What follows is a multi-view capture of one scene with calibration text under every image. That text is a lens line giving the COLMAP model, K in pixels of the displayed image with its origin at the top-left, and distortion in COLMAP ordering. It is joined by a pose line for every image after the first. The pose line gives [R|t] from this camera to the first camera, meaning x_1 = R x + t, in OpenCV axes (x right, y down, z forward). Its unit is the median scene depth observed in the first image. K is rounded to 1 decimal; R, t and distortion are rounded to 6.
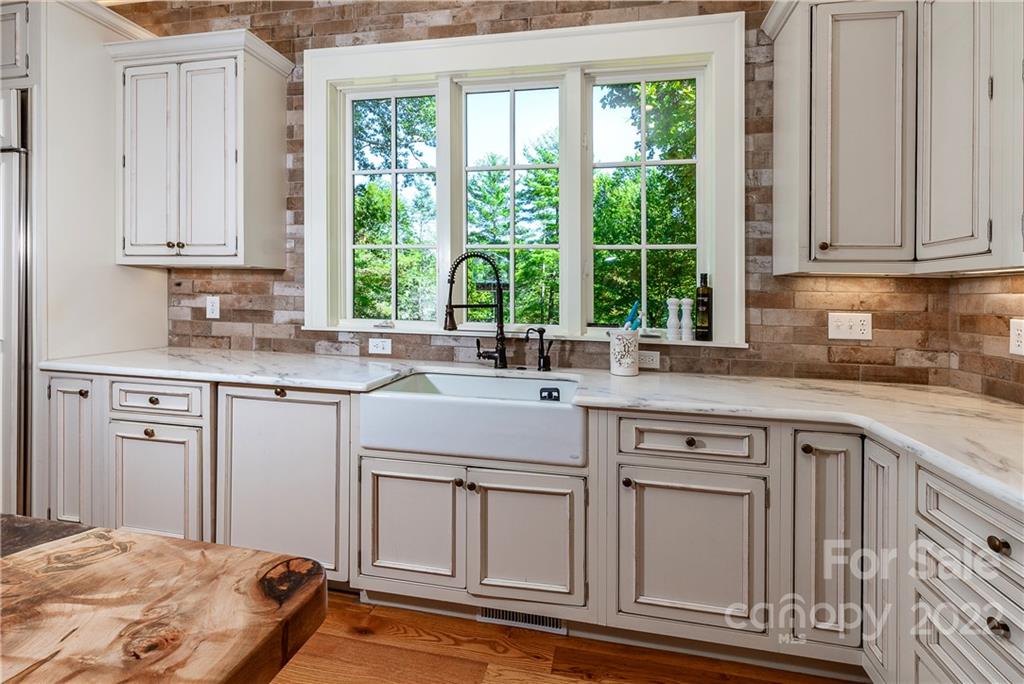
lens RADIAL K [[472.7, 0, 474.5], [0, 472.7, 296.7], [0, 0, 1]] dist [0.003176, 0.001009]
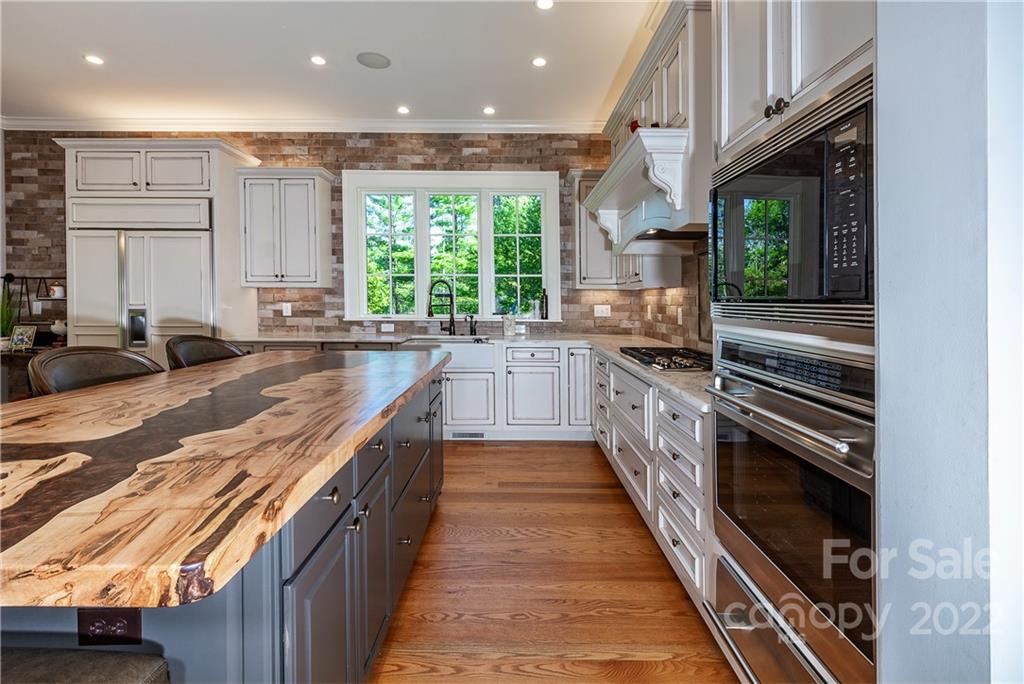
lens RADIAL K [[472.7, 0, 504.9], [0, 472.7, 302.7], [0, 0, 1]] dist [0.003176, 0.001009]
pose [[0.961477, -0.017346, 0.274336, -0.266715], [0.016025, 0.999847, 0.007055, -0.002619], [-0.274417, -0.002387, 0.961608, -0.968697]]
